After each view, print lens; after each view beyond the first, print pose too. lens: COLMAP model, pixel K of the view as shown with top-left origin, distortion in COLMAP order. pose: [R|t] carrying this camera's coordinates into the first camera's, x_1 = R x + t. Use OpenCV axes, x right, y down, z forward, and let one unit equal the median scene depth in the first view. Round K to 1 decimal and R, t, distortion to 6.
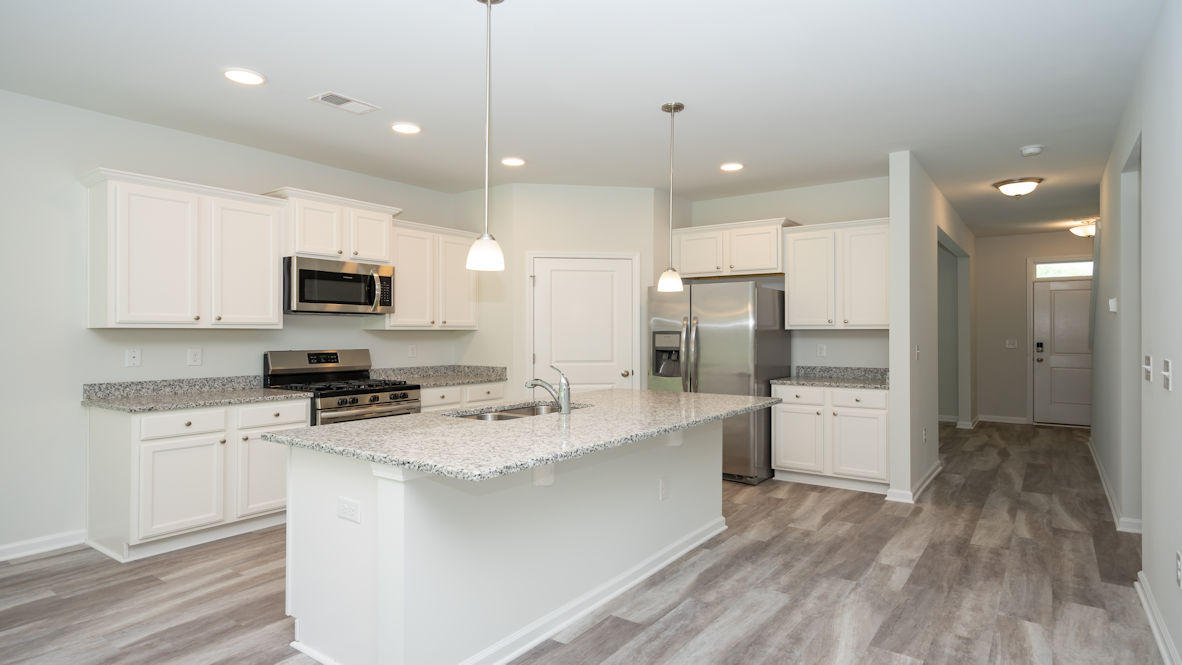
lens RADIAL K [[639.0, 0, 590.6], [0, 639.0, 324.9], [0, 0, 1]] dist [0.013332, 0.000614]
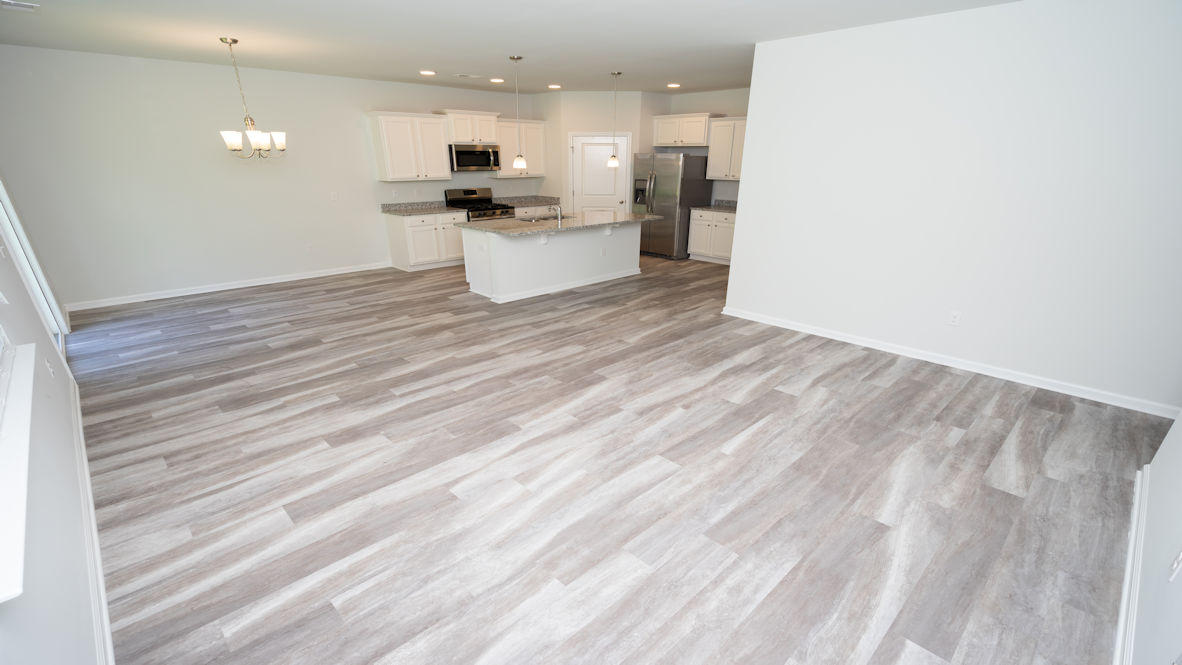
lens RADIAL K [[526.9, 0, 596.4], [0, 526.9, 370.7], [0, 0, 1]] dist [-0.003458, 0.000055]
pose [[0.984671, 0.069530, -0.159963, 0.377223], [-0.001898, 0.921327, 0.388785, -0.099375], [0.174411, -0.382522, 0.907336, -0.882998]]
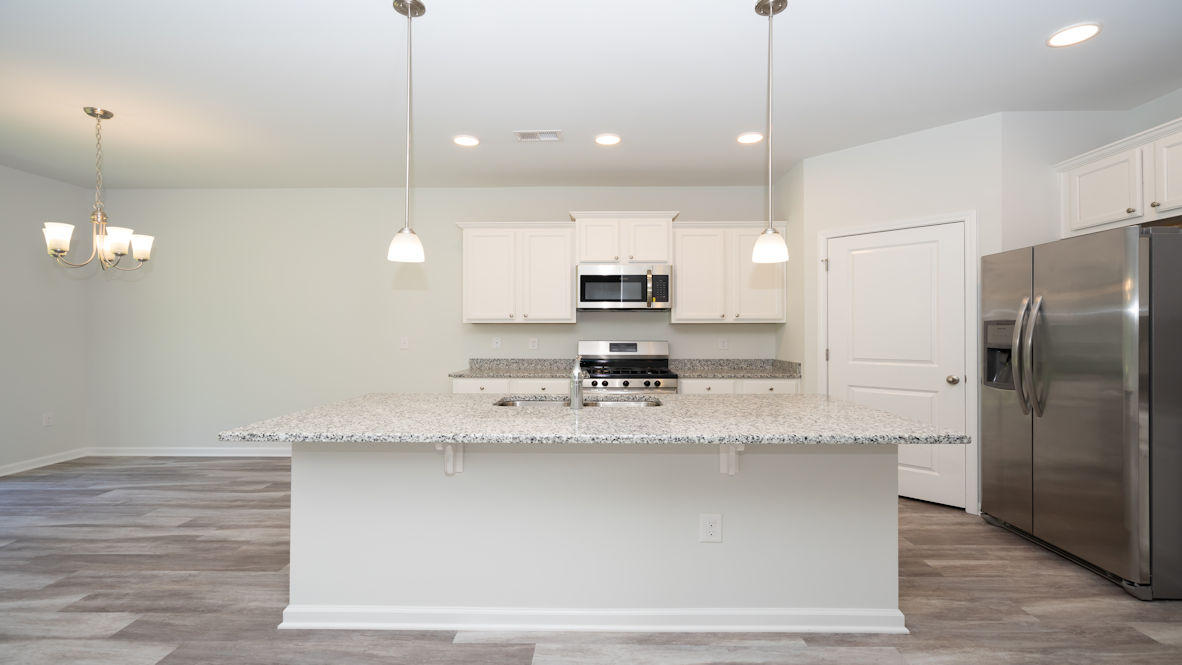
lens RADIAL K [[544.8, 0, 593.3], [0, 544.8, 326.9], [0, 0, 1]] dist [0.000874, 0.001065]
pose [[0.568246, -0.009034, -0.822809, 0.465467], [0.010559, 0.999937, -0.003687, 0.019497], [0.822791, -0.006593, 0.568306, 0.440766]]
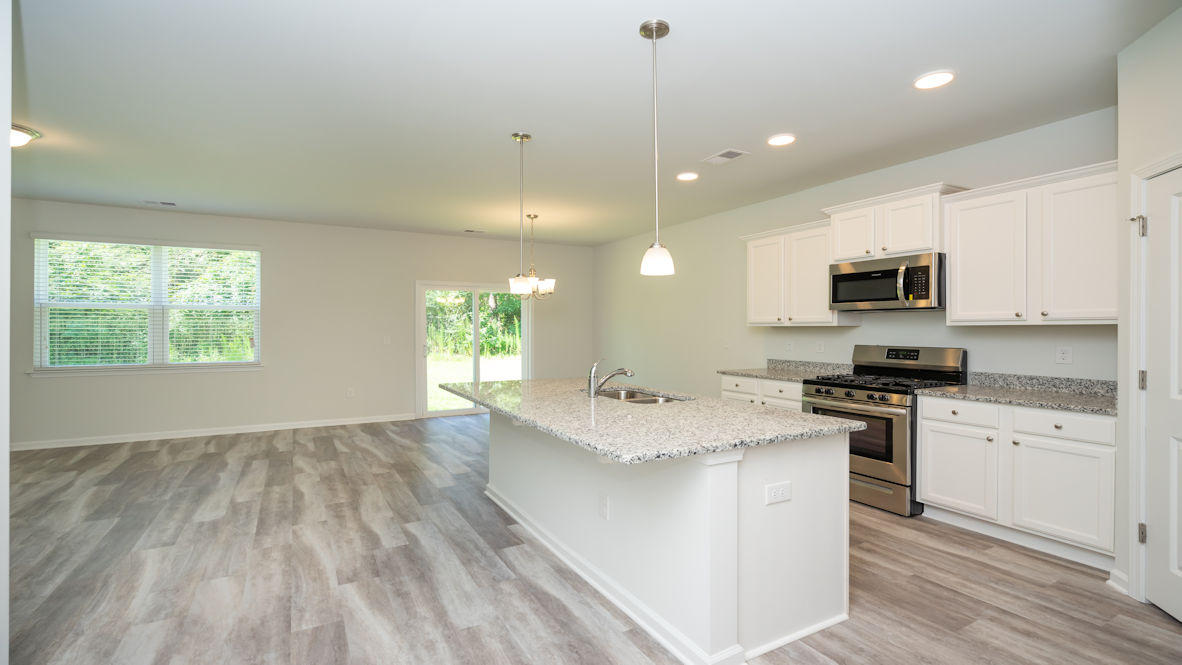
lens RADIAL K [[531.5, 0, 593.0], [0, 531.5, 329.7], [0, 0, 1]] dist [-0.000404, 0.000245]
pose [[-0.424036, -0.000425, -0.905645, 0.651553], [0.010197, 0.999934, -0.005244, 0.014718], [0.905588, -0.011459, -0.424004, 1.081285]]
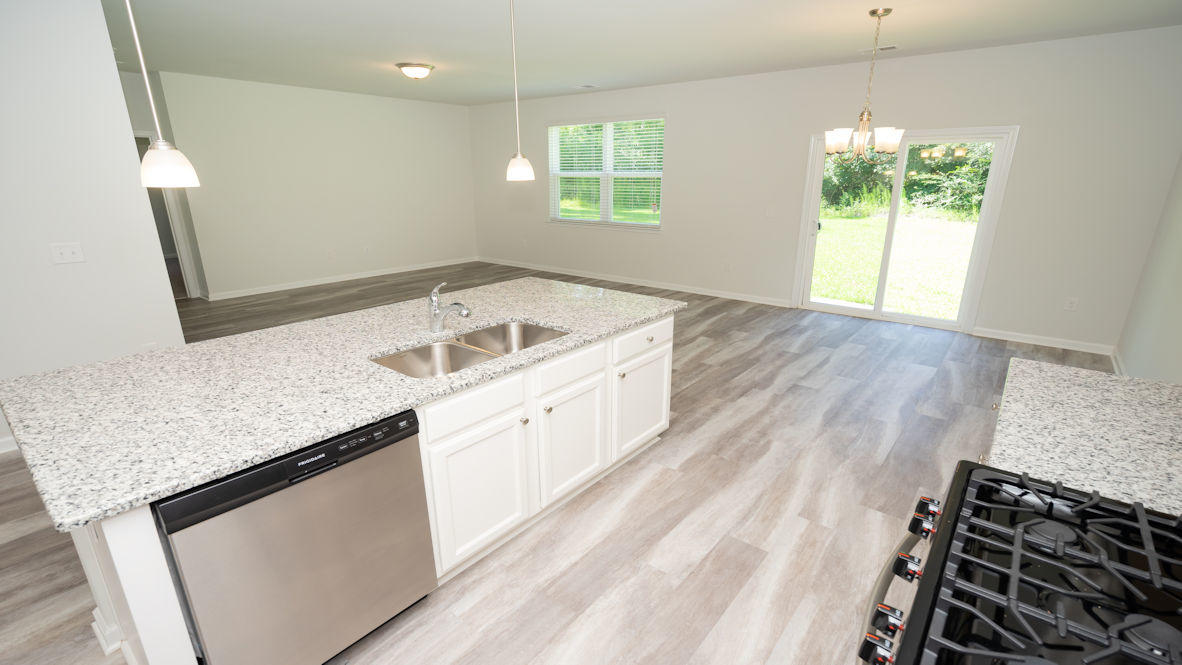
lens RADIAL K [[531.5, 0, 593.0], [0, 531.5, 329.7], [0, 0, 1]] dist [-0.000404, 0.000245]
pose [[-0.997694, -0.015901, 0.065982, -0.237230], [0.002321, 0.963606, 0.267317, -0.049534], [-0.067831, 0.266854, -0.961347, 1.307234]]
